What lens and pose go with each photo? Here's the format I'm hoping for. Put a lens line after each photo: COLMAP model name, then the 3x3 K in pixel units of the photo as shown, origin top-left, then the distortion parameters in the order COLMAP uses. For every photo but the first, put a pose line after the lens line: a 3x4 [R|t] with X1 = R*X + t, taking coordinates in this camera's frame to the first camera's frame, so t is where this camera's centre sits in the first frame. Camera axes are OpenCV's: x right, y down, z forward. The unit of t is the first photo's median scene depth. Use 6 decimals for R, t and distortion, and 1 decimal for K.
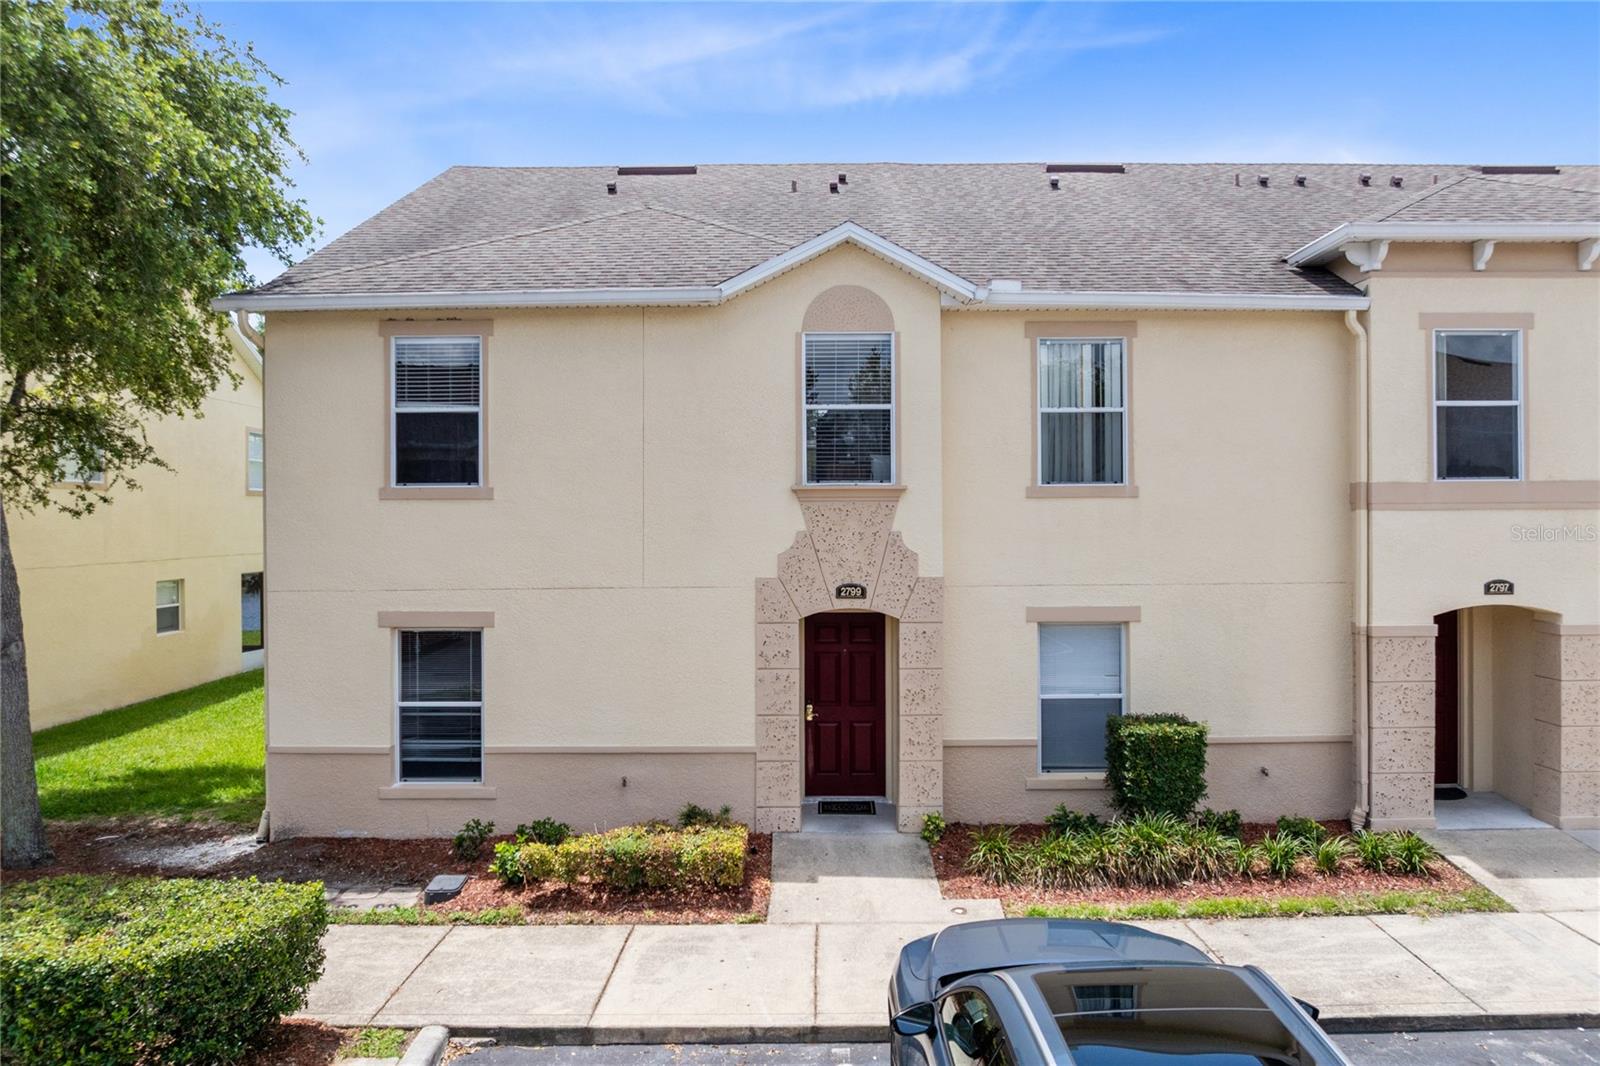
lens RADIAL K [[1133.9, 0, 806.1], [0, 1133.9, 532.5], [0, 0, 1]] dist [-0.027763, -0.000101]
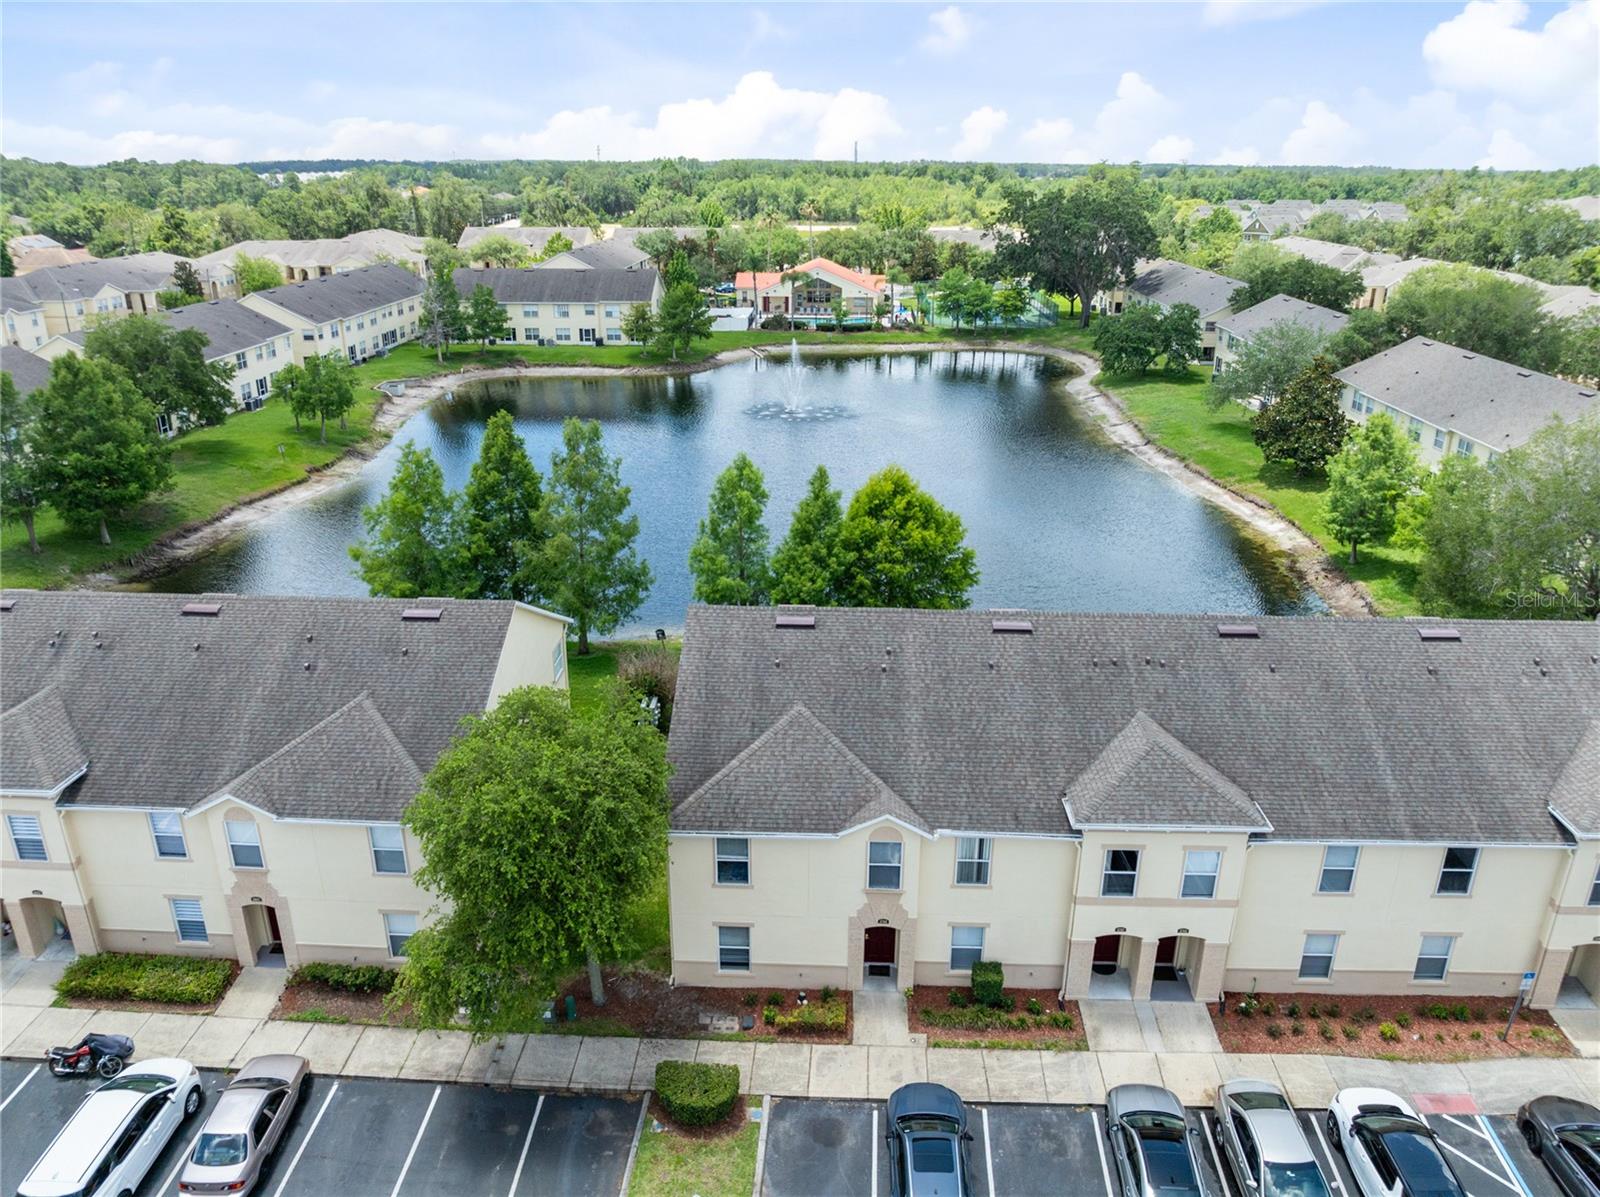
lens RADIAL K [[1125.7, 0, 798.1], [0, 1125.7, 598.6], [0, 0, 1]] dist [-0.047917, 0.030850]
pose [[0.998926, 0.023813, -0.039734, -0.077949], [-0.007806, 0.932024, 0.362312, -1.665244], [0.045661, -0.361613, 0.931210, -1.268829]]
